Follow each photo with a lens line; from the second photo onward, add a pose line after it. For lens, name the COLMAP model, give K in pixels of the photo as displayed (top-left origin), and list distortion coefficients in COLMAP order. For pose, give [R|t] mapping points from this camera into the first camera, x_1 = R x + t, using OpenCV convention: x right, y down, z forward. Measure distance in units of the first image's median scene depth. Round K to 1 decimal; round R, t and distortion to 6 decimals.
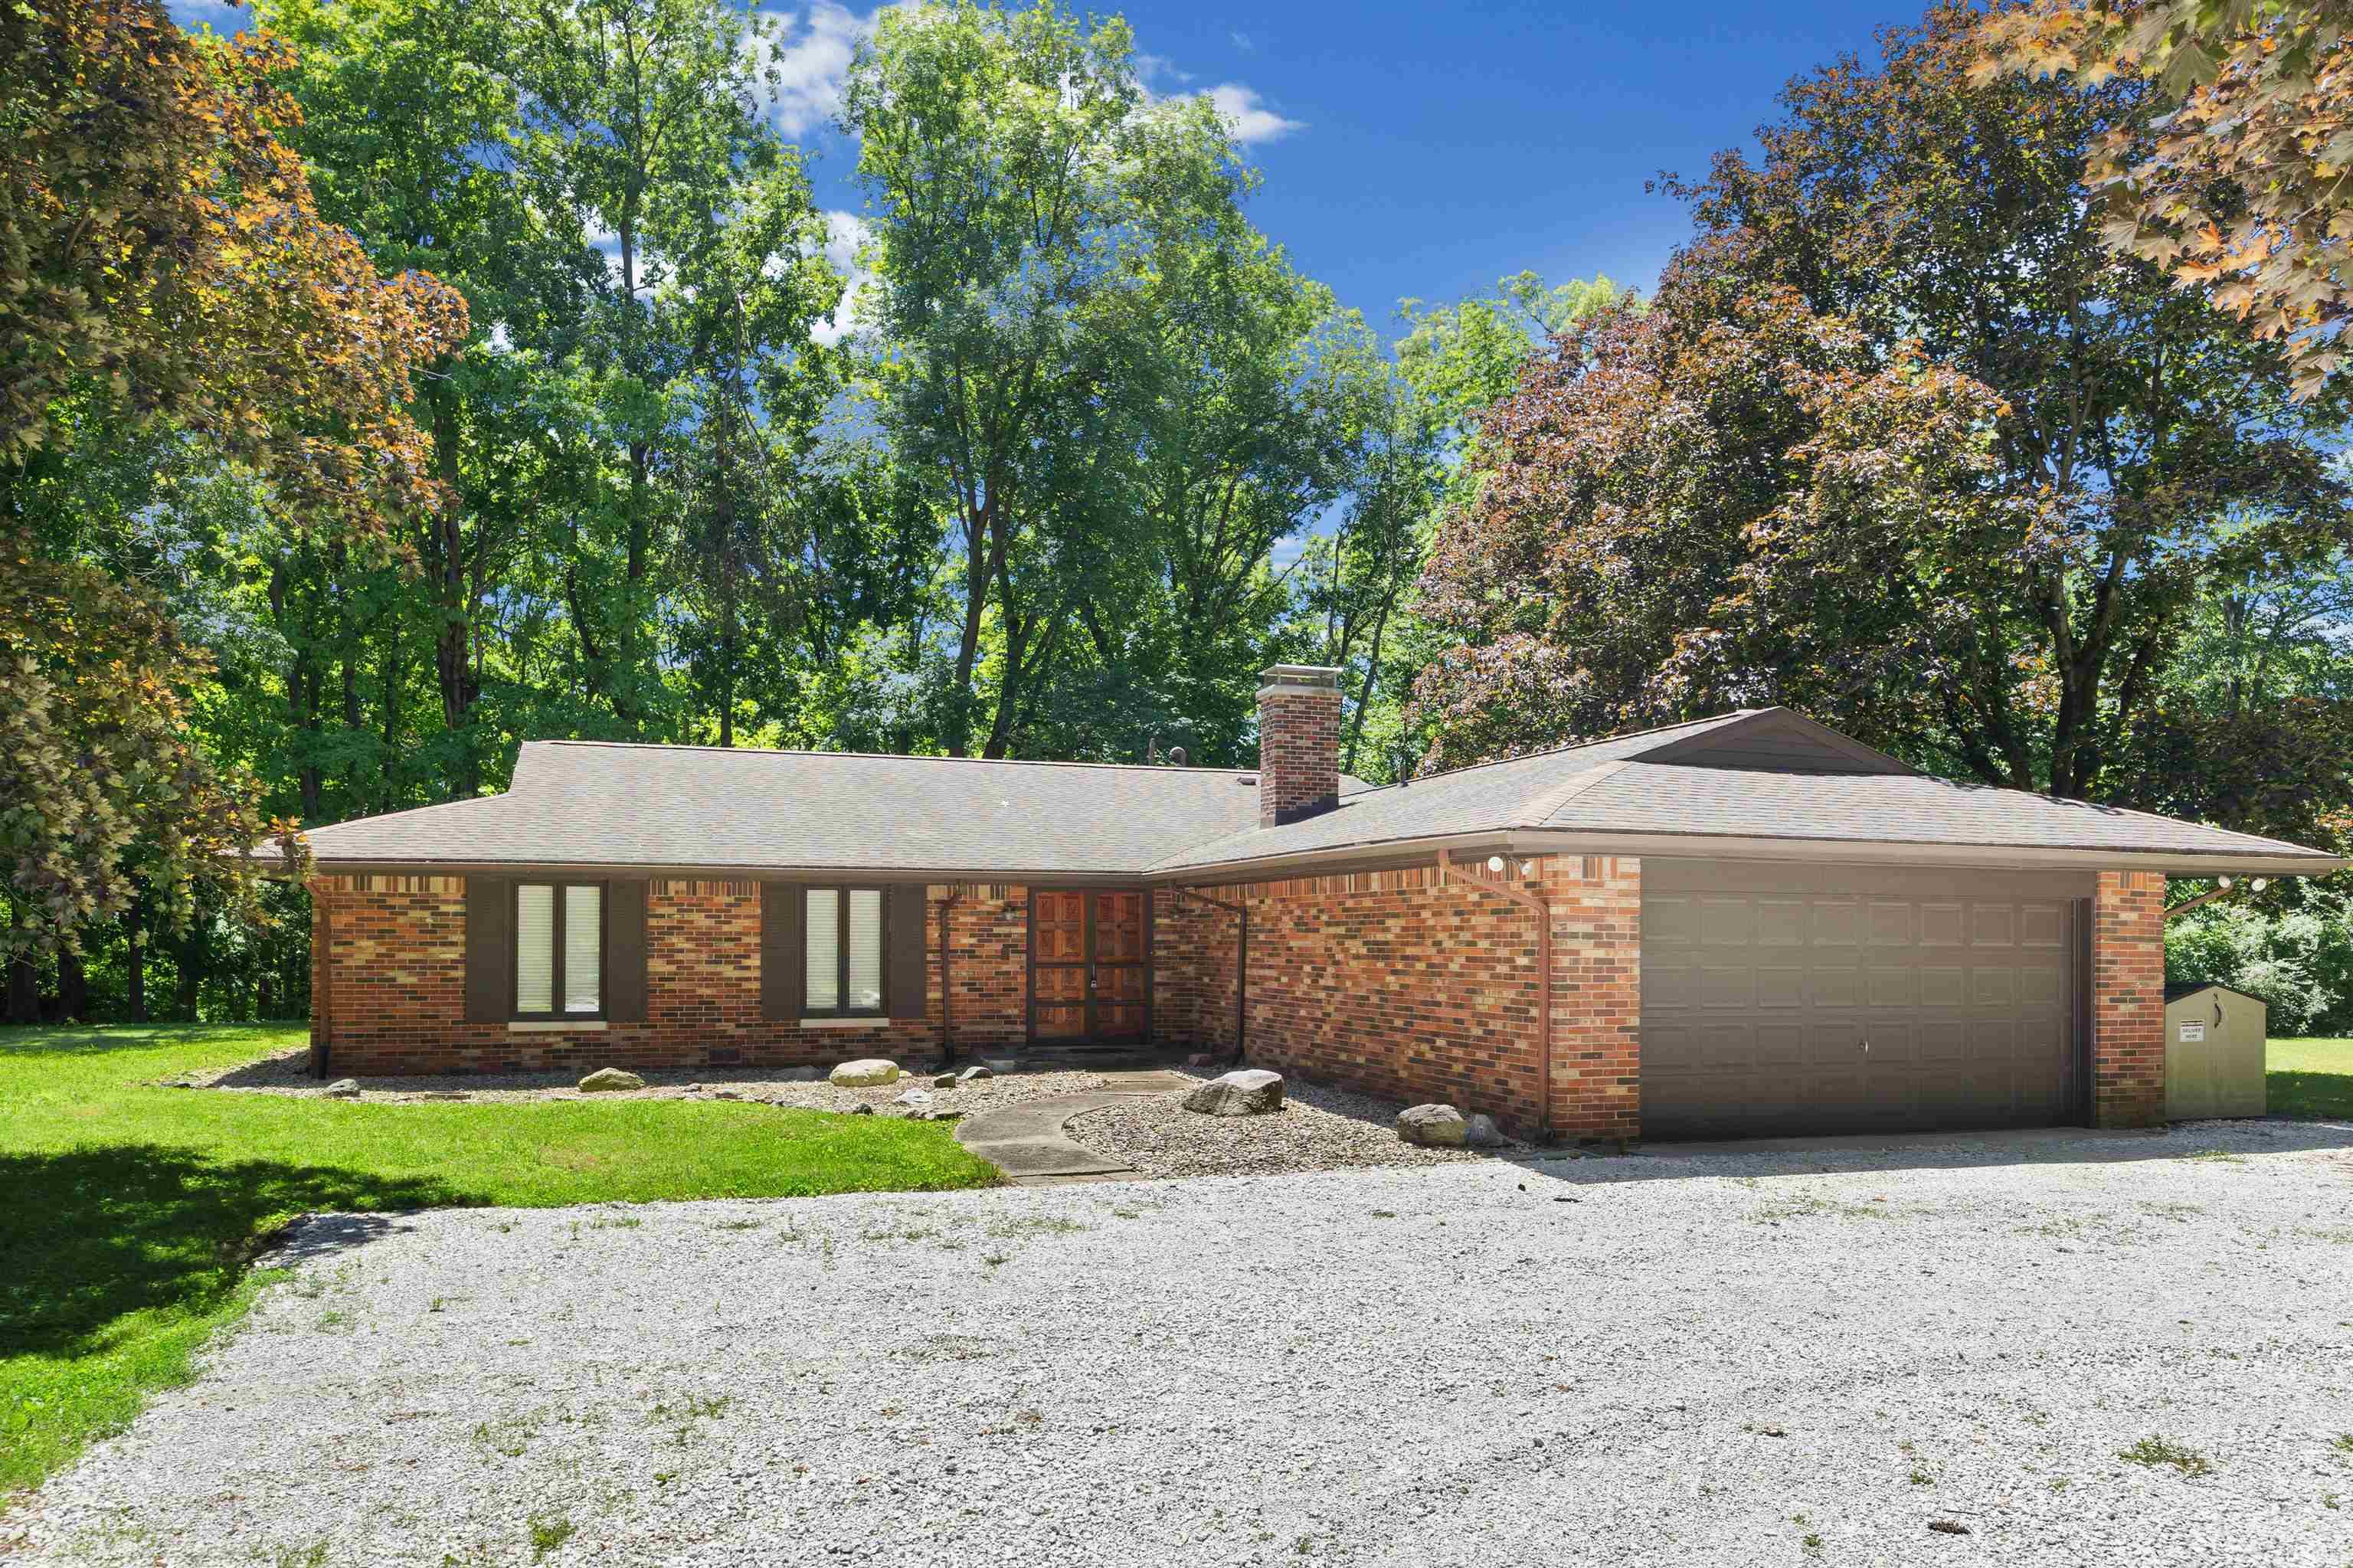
lens RADIAL K [[1655.3, 0, 1176.4], [0, 1655.3, 920.8], [0, 0, 1]] dist [0.001317, -0.018625]
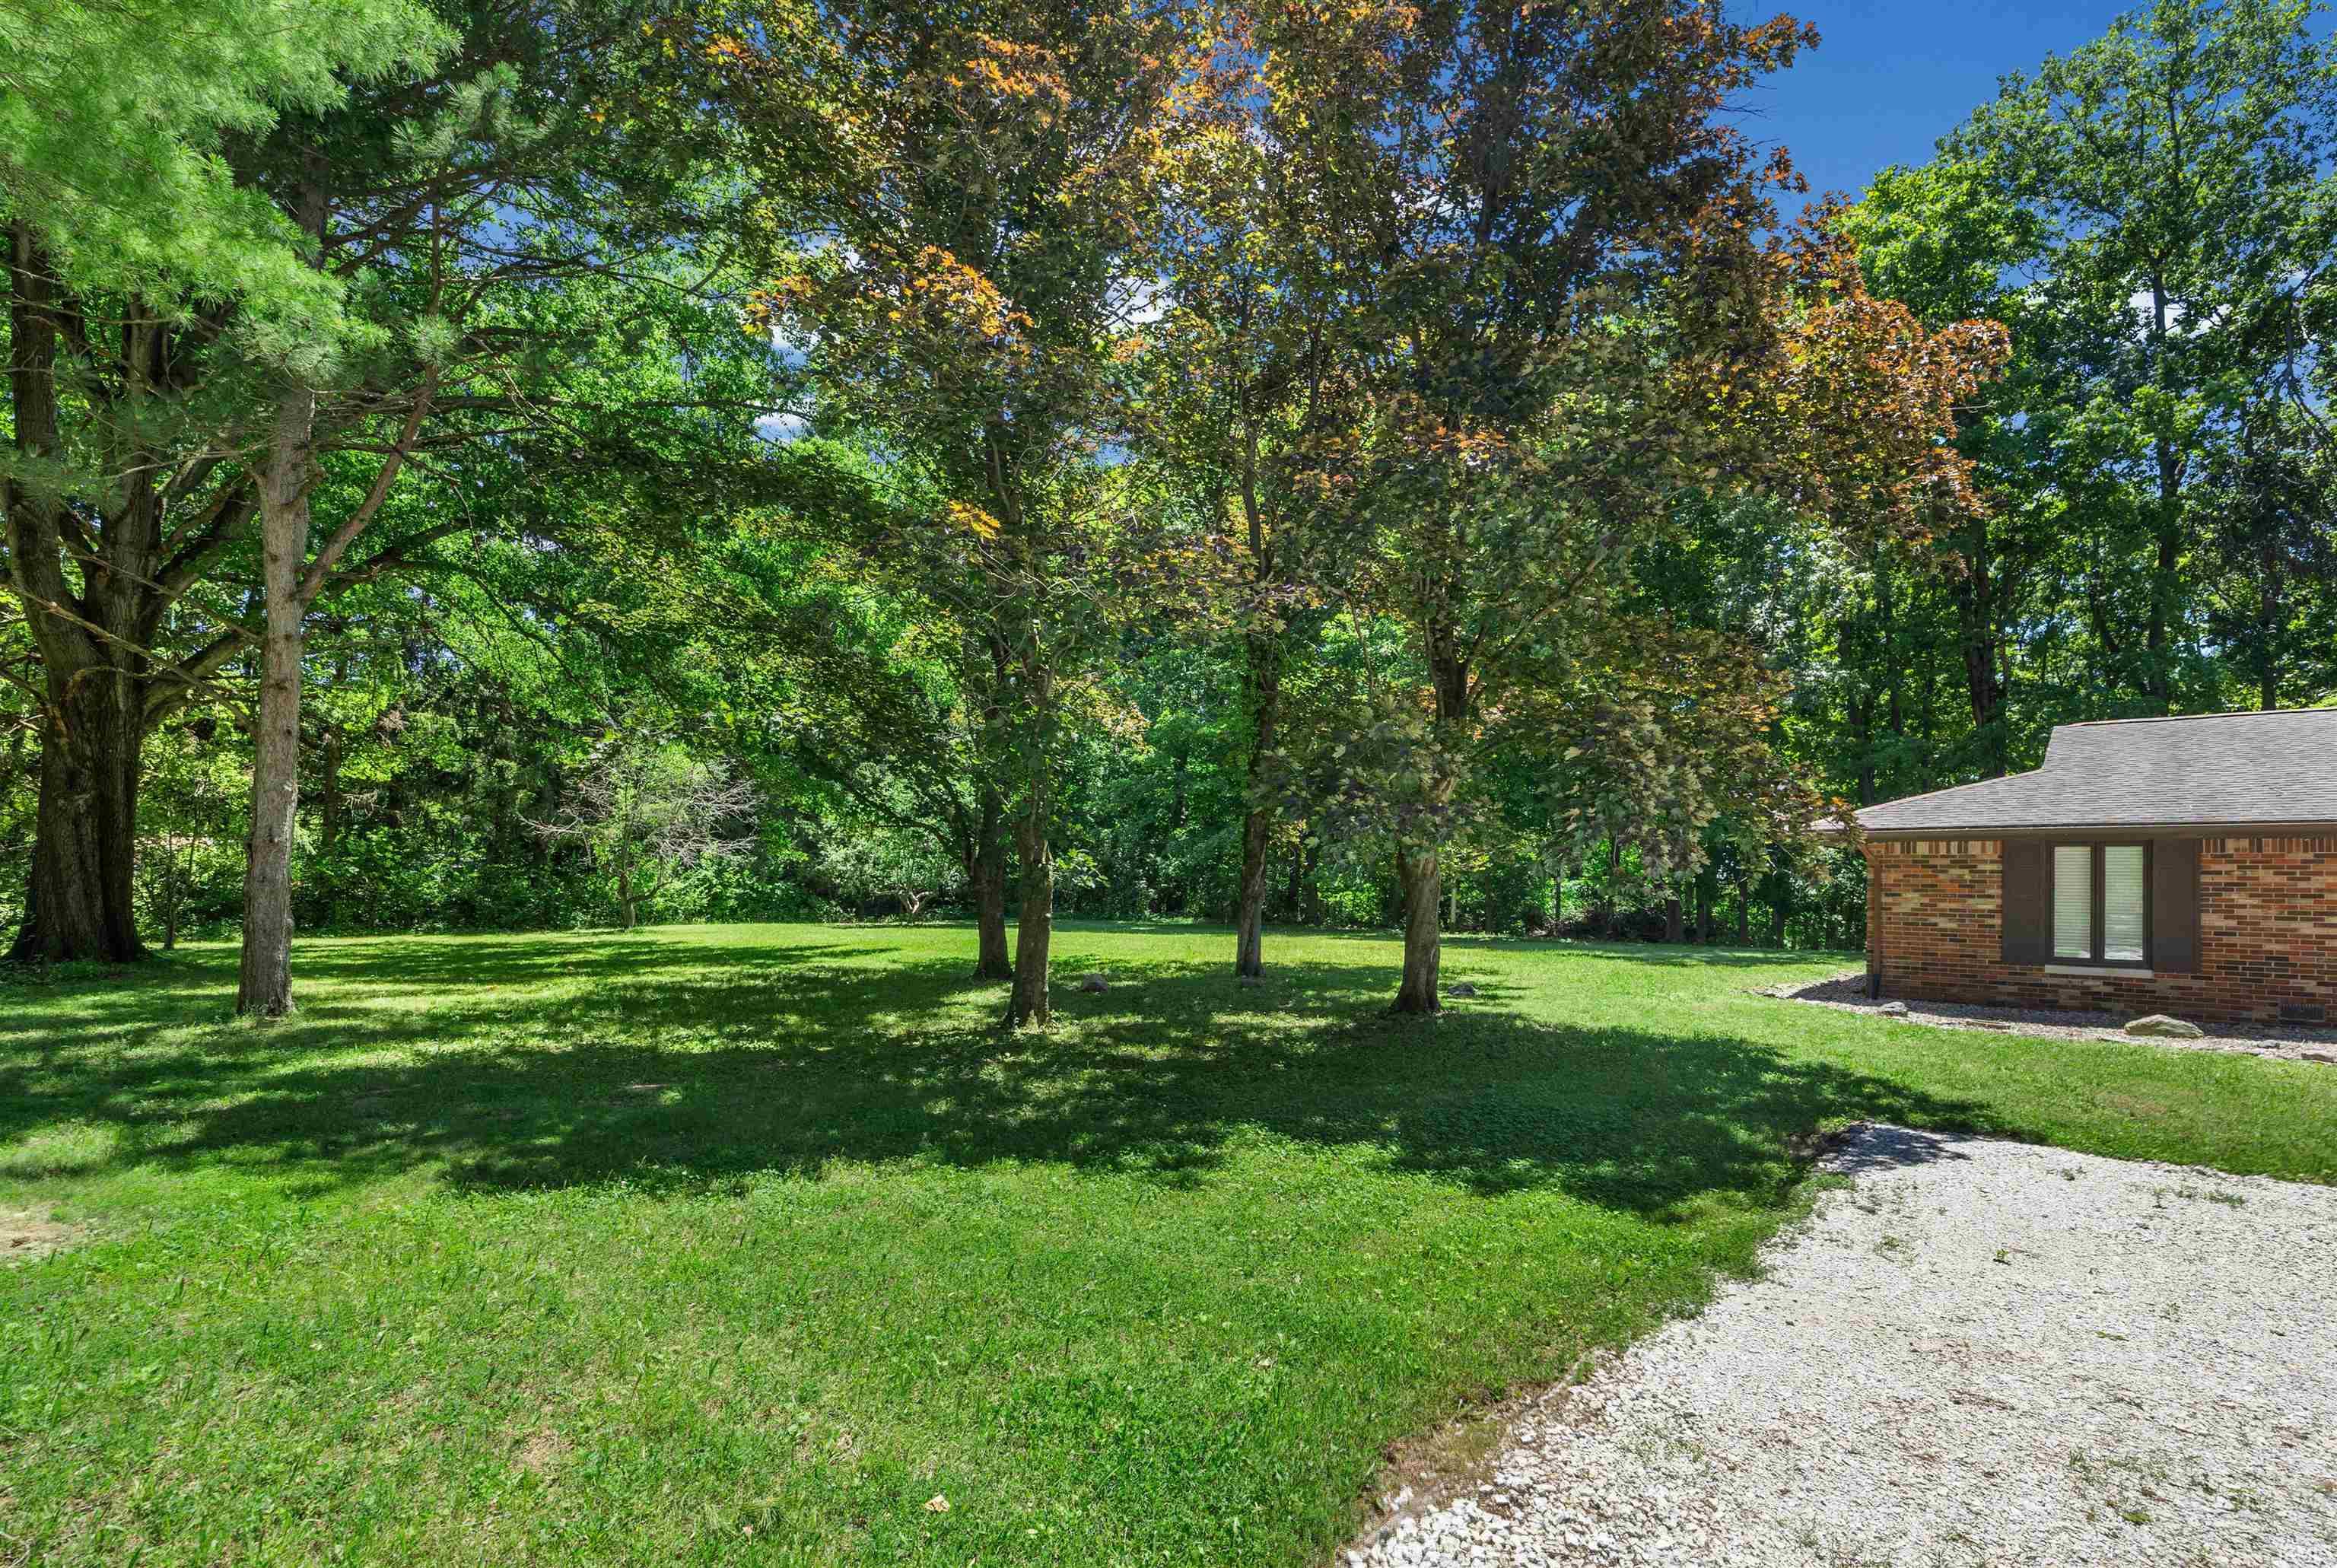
lens RADIAL K [[1107.8, 0, 1169.5], [0, 1107.8, 864.0], [0, 0, 1]] dist [-0.000626, -0.000371]
pose [[0.503521, -0.010477, -0.863919, -0.047026], [-0.001706, 0.999912, -0.013121, 0.002013], [0.863981, 0.008081, 0.503459, 0.089194]]
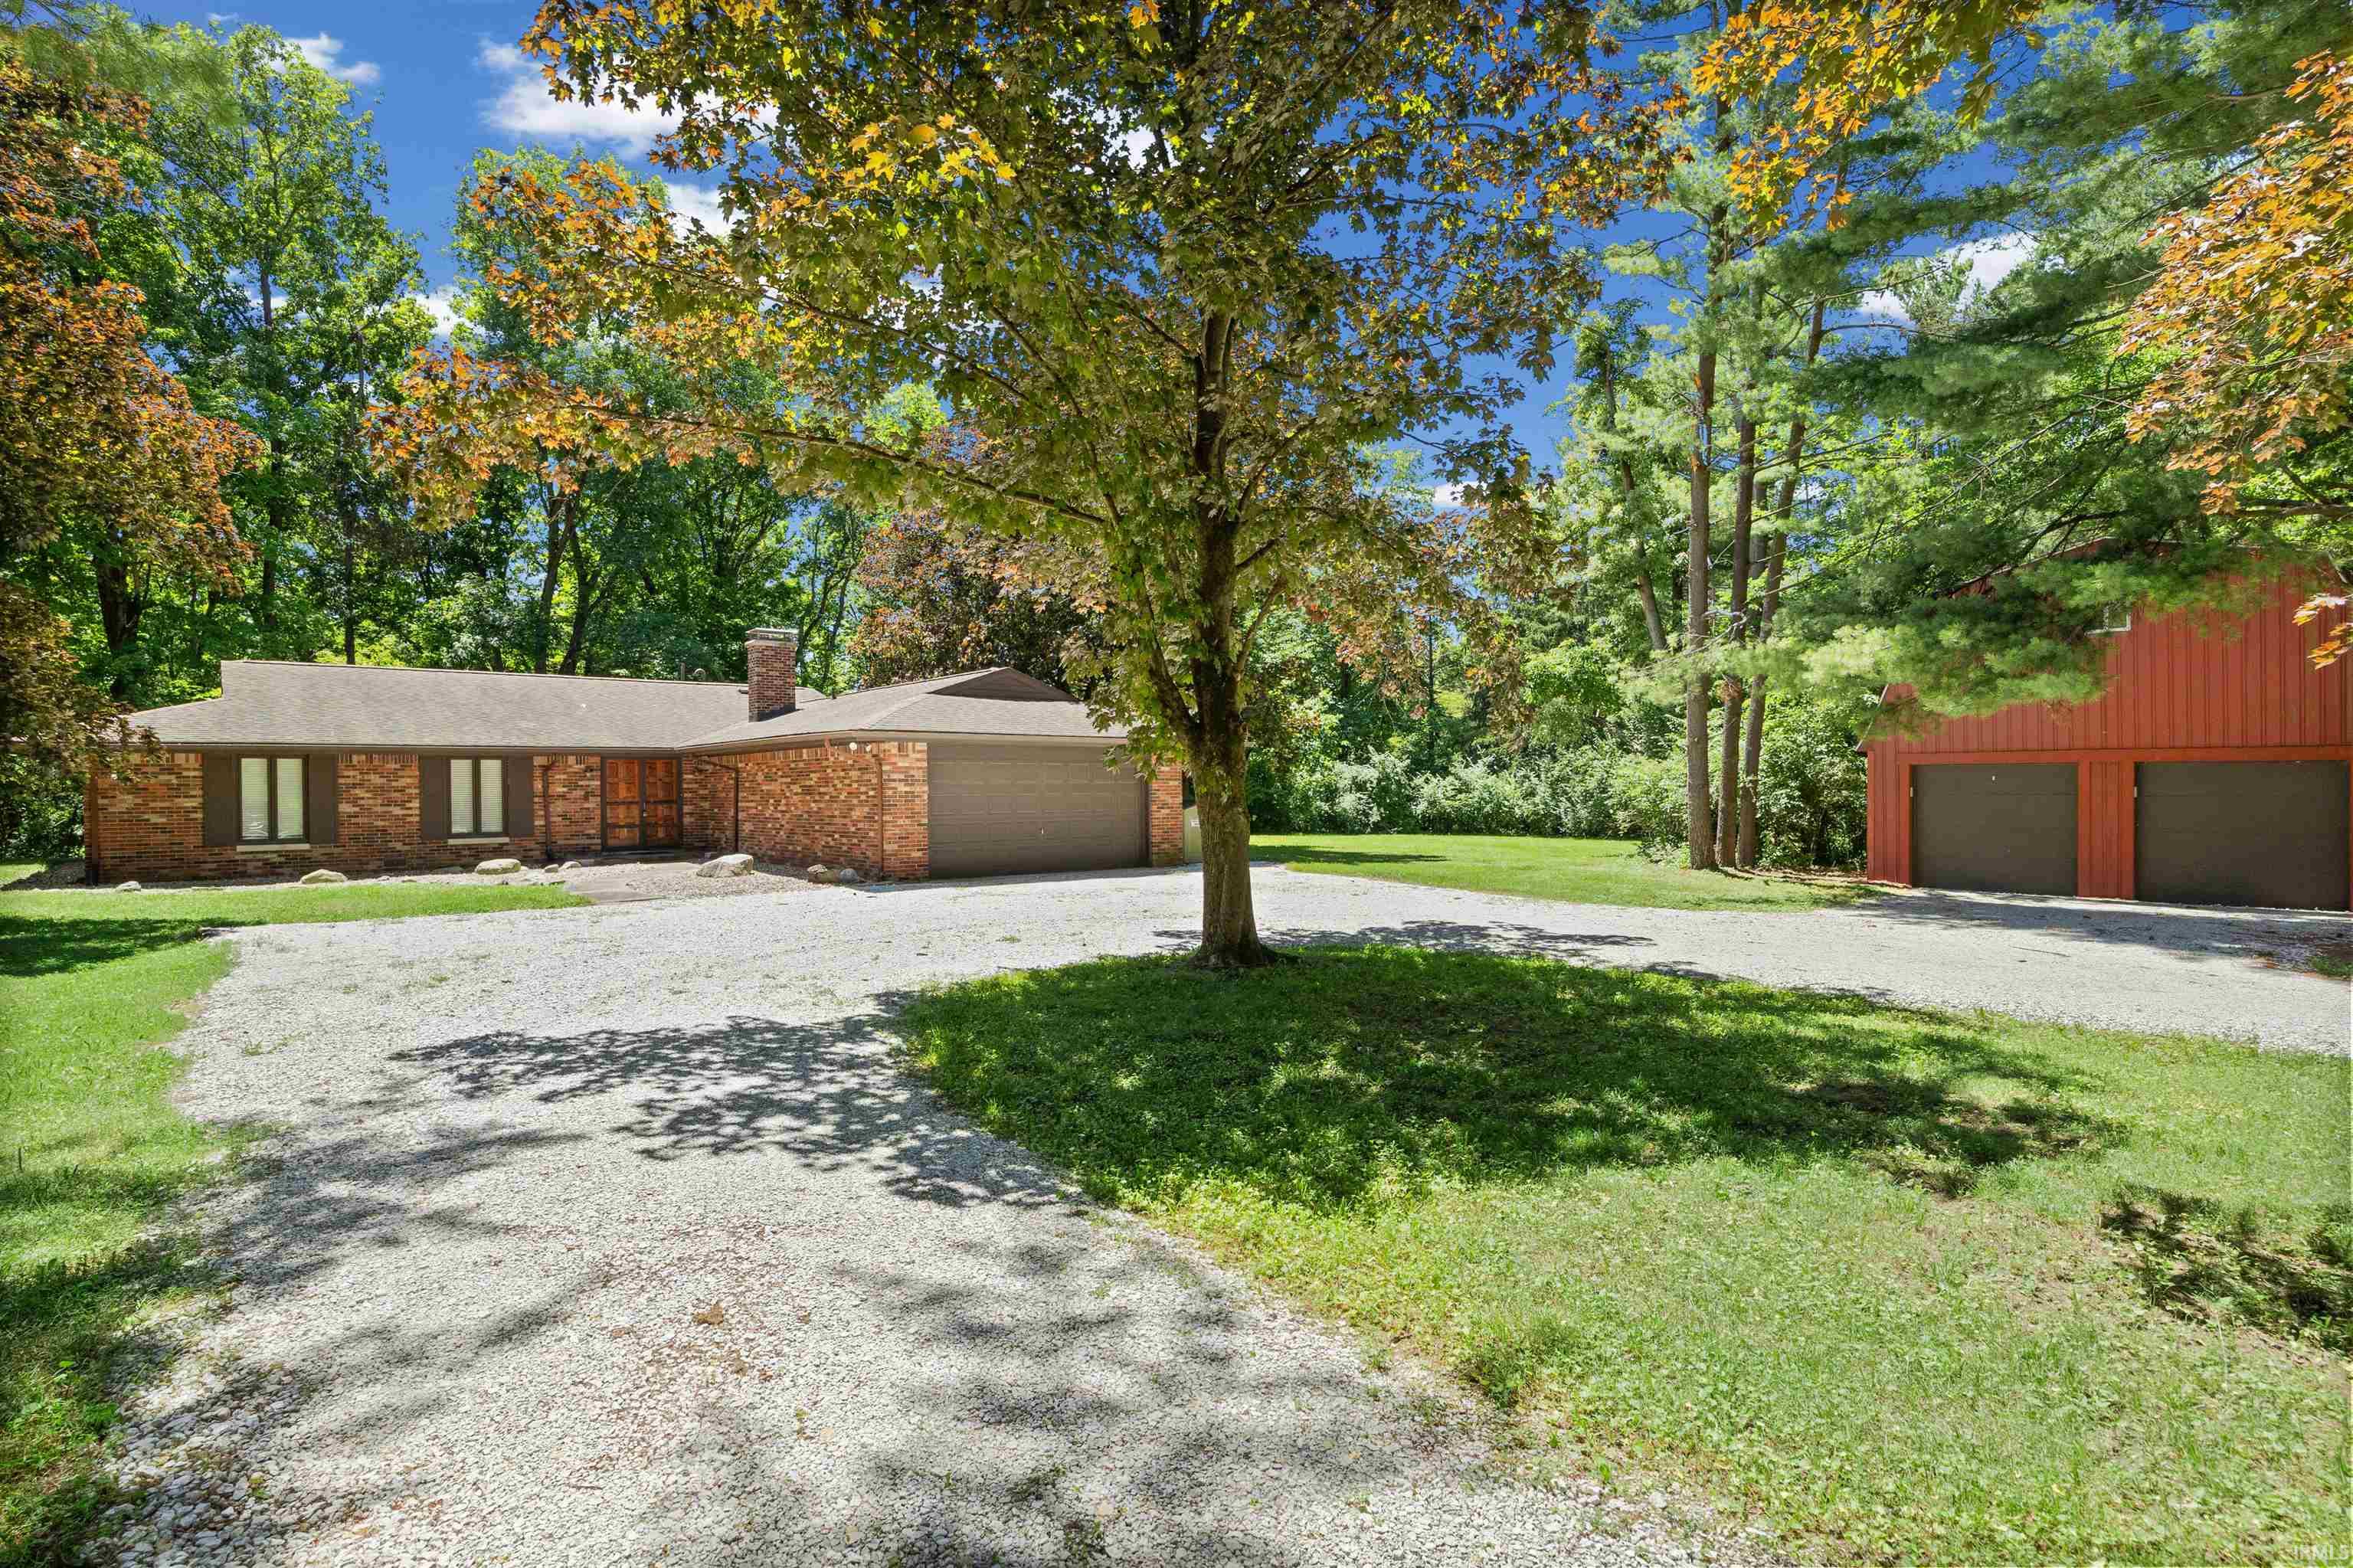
lens RADIAL K [[1200.7, 0, 1176.5], [0, 1200.7, 784.0], [0, 0, 1]] dist [0.002448, 0.000031]
pose [[0.935055, -0.013913, 0.354229, 0.029854], [0.011651, 0.999896, 0.008517, 0.003879], [-0.354311, -0.003837, 0.935120, -0.426321]]
